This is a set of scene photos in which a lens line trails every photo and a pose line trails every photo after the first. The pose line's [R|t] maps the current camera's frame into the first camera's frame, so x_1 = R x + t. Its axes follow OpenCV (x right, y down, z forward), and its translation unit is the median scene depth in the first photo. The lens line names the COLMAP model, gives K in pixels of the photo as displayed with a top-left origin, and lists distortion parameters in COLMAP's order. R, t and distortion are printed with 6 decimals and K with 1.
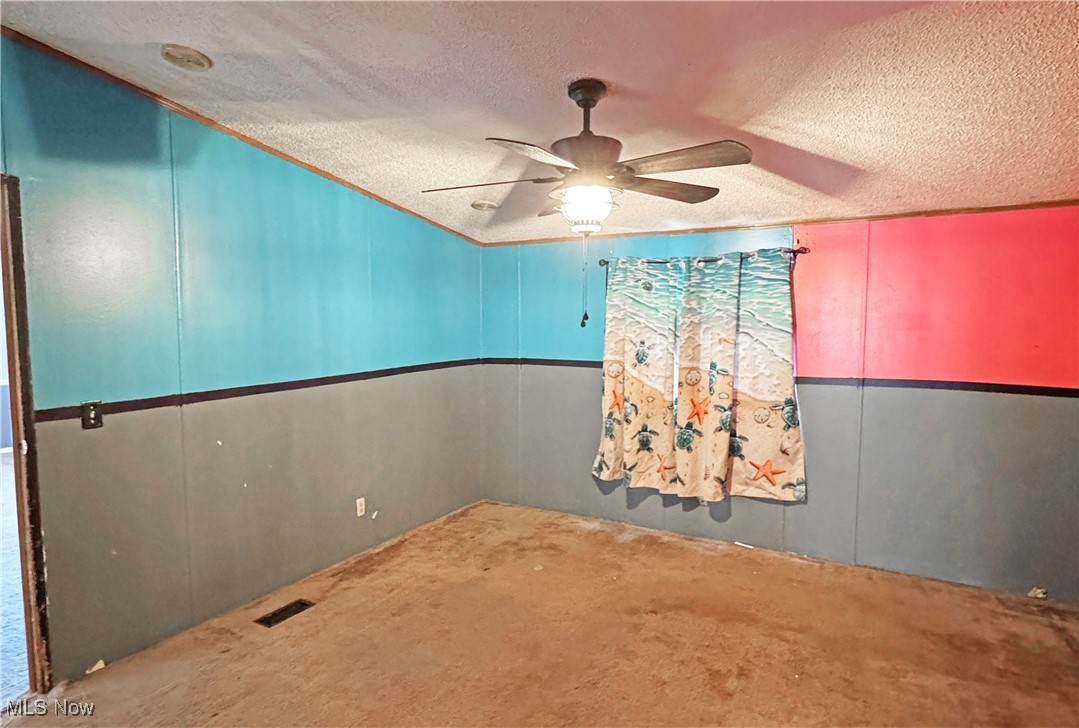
lens RADIAL K [[609.4, 0, 547.3], [0, 609.4, 367.2], [0, 0, 1]] dist [-0.001185, 0.000931]
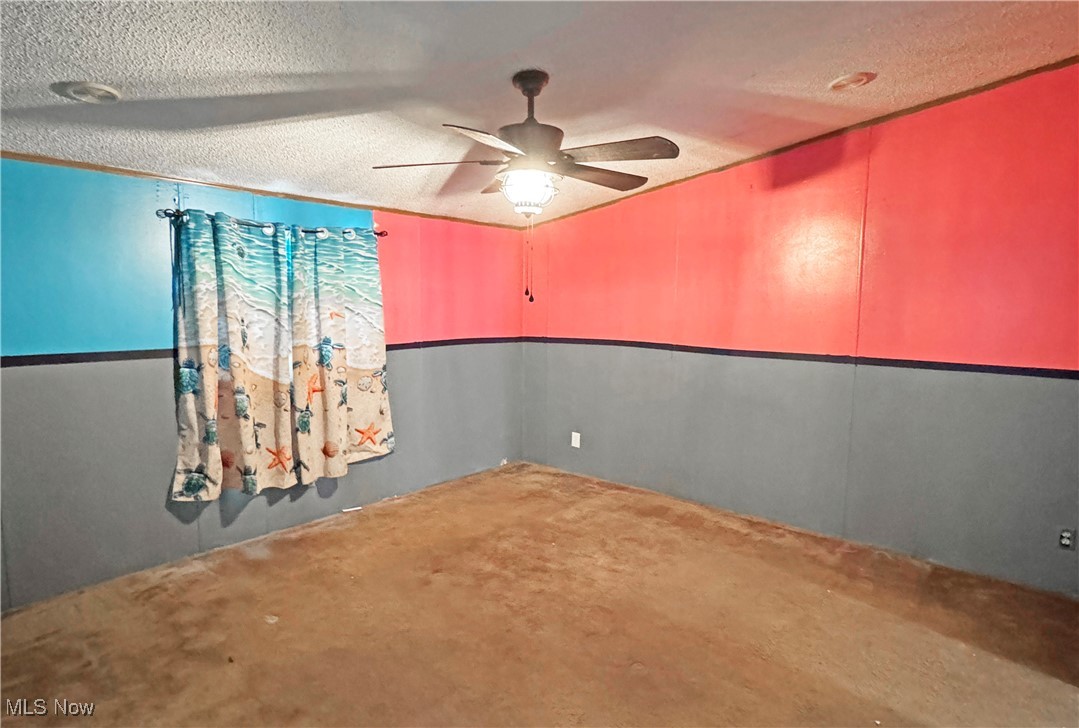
lens RADIAL K [[609.4, 0, 547.9], [0, 609.4, 361.7], [0, 0, 1]] dist [-0.001185, 0.000931]
pose [[0.164536, -0.105441, 0.980719, -0.644084], [0.055657, 0.993678, 0.097496, -0.046050], [-0.984800, 0.038542, 0.169364, 0.492273]]
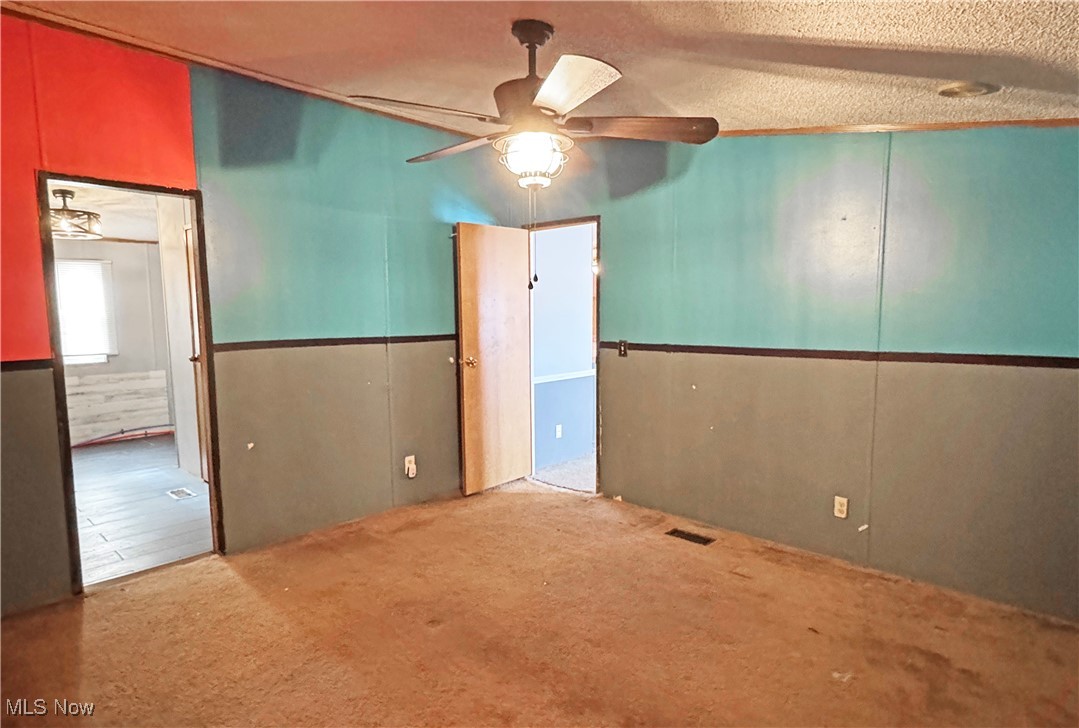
lens RADIAL K [[609.4, 0, 545.2], [0, 609.4, 367.4], [0, 0, 1]] dist [-0.001185, 0.000931]
pose [[-0.239466, 0.101923, -0.965540, 0.609872], [-0.076340, 0.989419, 0.123377, -0.040049], [0.967899, 0.103254, -0.229152, 0.781093]]
